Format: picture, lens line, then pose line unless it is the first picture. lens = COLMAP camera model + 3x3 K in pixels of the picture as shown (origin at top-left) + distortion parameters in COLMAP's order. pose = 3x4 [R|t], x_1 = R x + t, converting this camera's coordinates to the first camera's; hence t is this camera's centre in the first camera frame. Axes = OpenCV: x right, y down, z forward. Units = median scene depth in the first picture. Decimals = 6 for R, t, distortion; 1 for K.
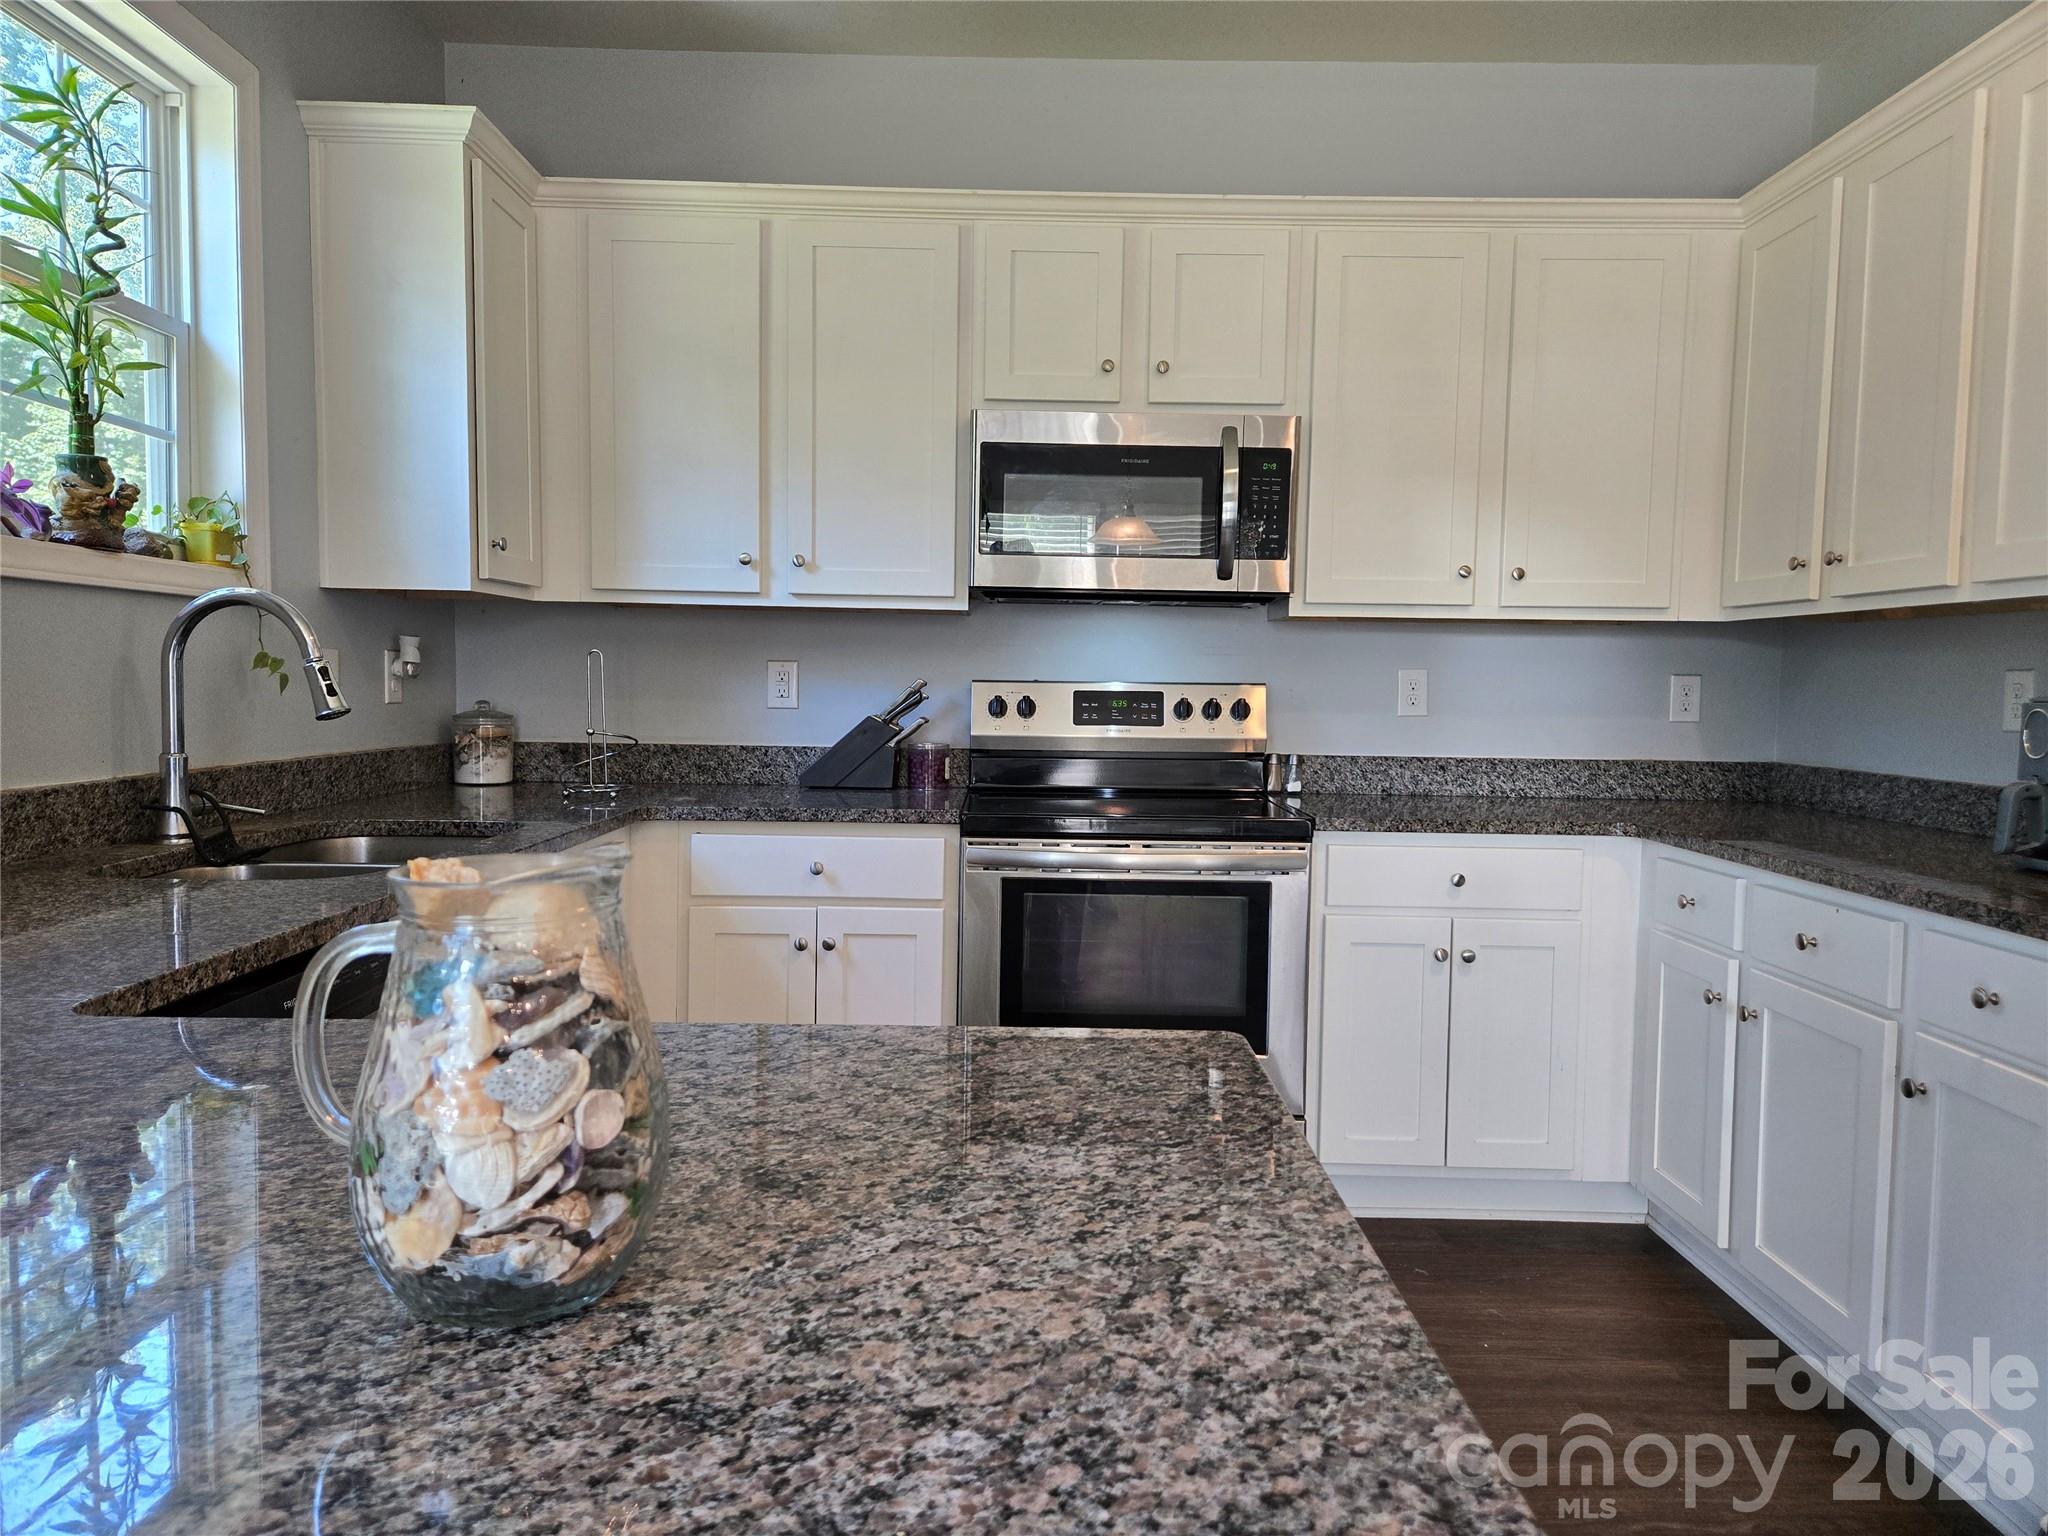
lens RADIAL K [[1372.4, 0, 1025.0], [0, 1372.4, 768.3], [0, 0, 1]] dist [0.062164, -0.052623]
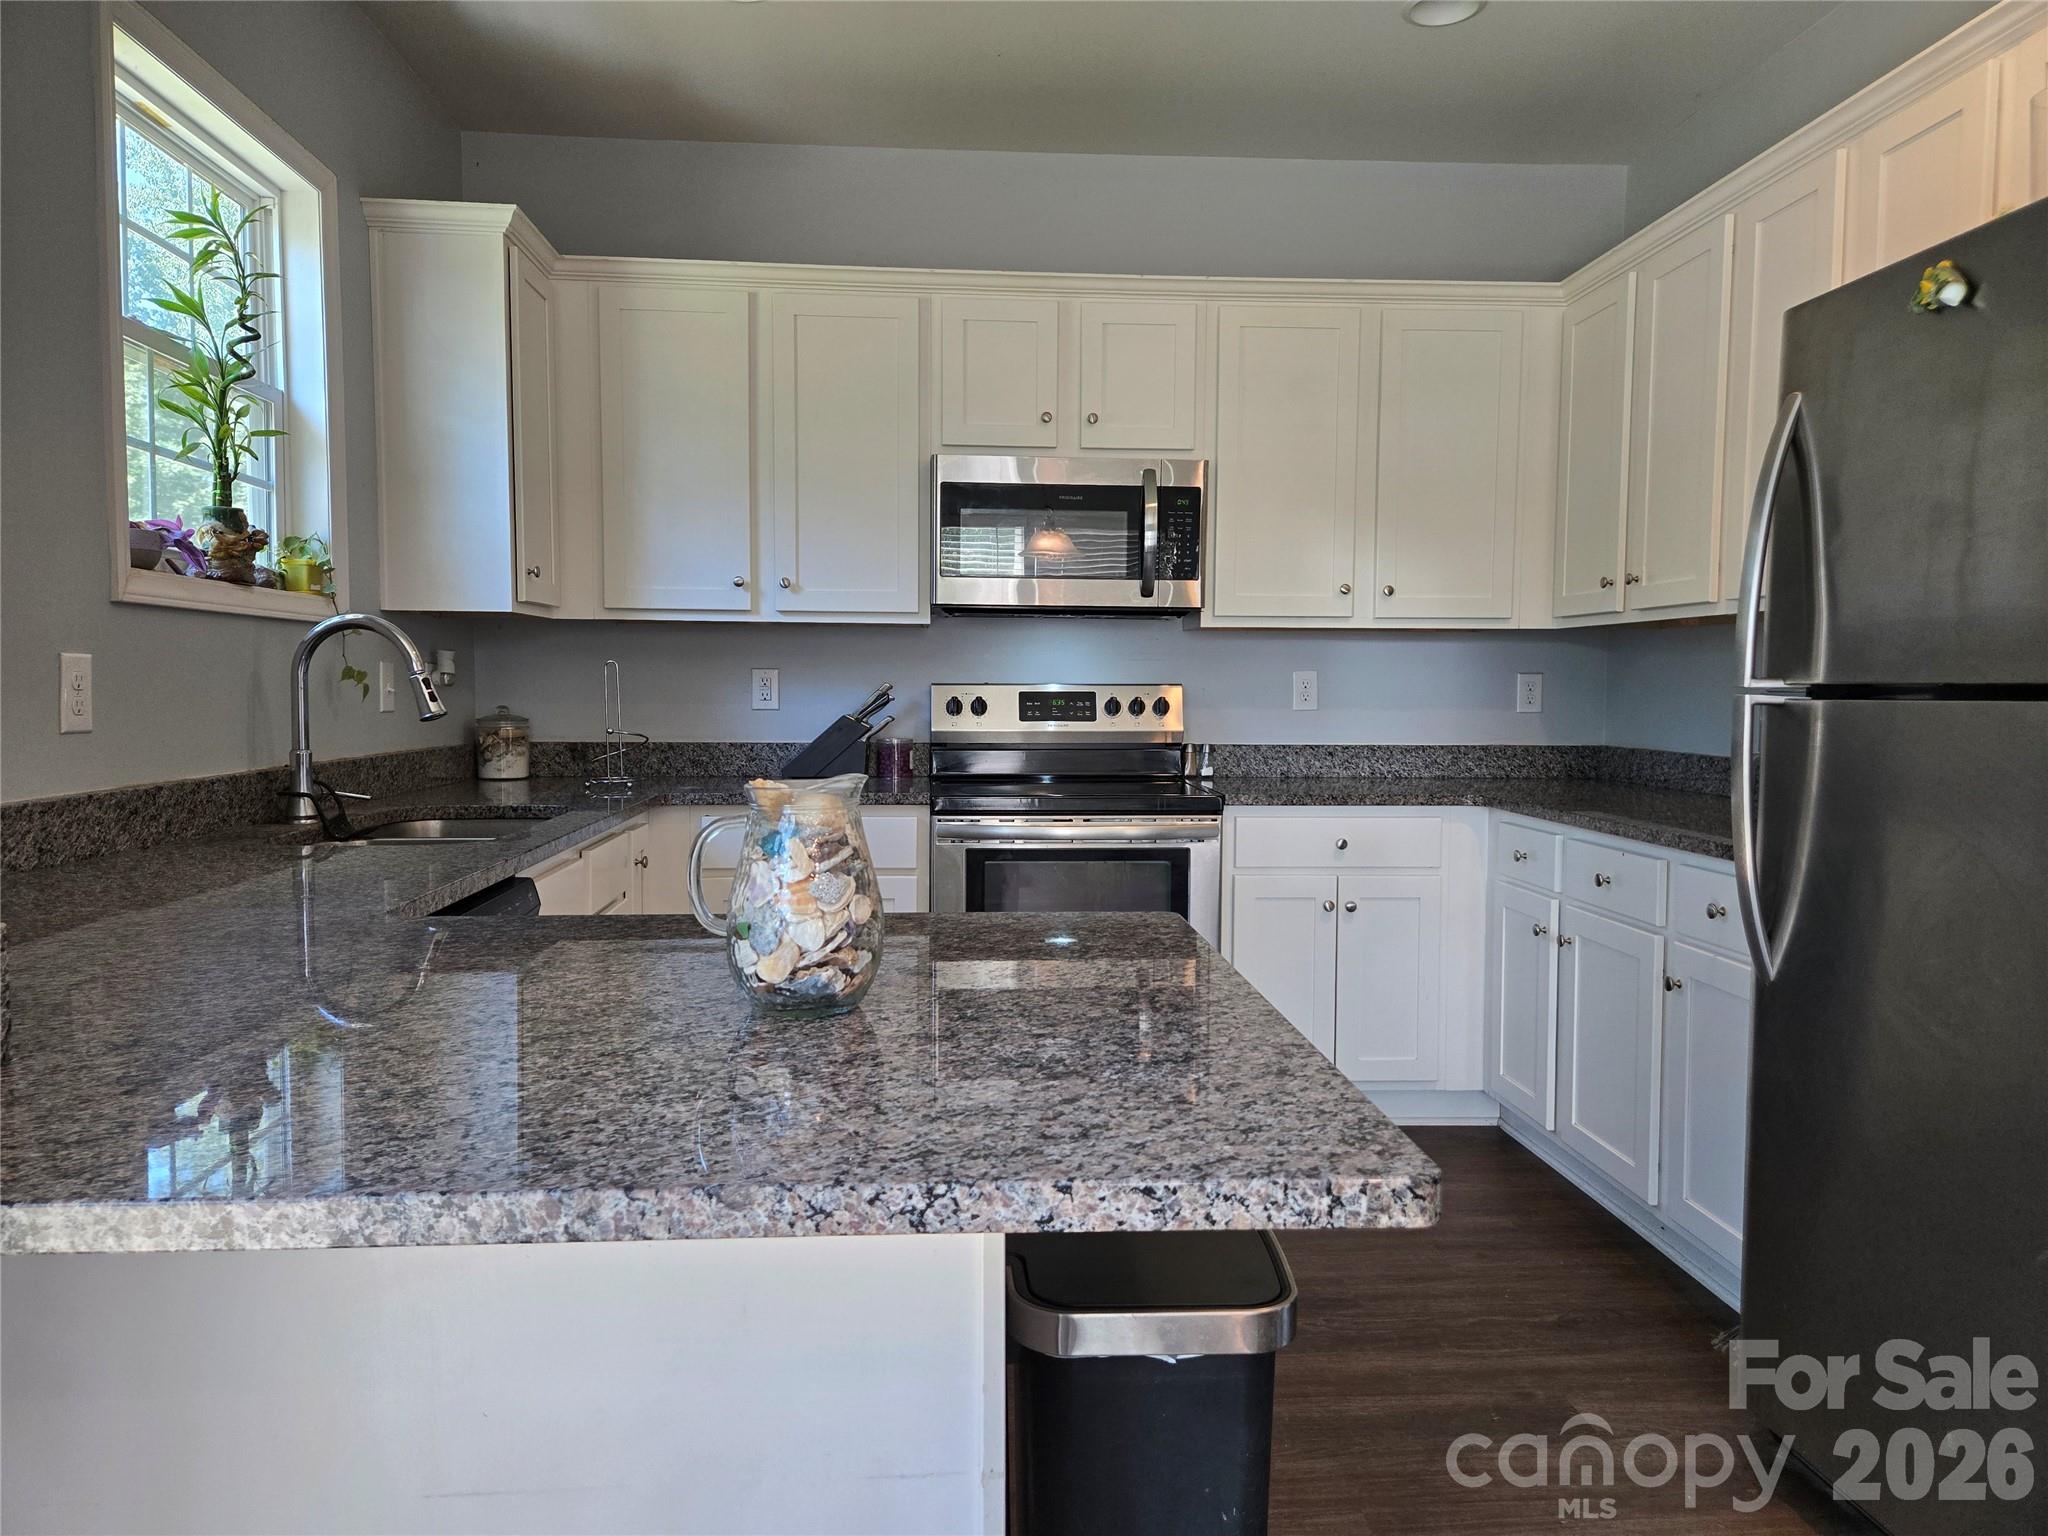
lens RADIAL K [[1372.4, 0, 1024.4], [0, 1372.4, 768.0], [0, 0, 1]] dist [0.062164, -0.052623]
pose [[0.997960, -0.014187, 0.062252, -0.039129], [0.014324, 0.999896, -0.001754, 0.012128], [-0.062221, 0.002642, 0.998059, -0.191126]]
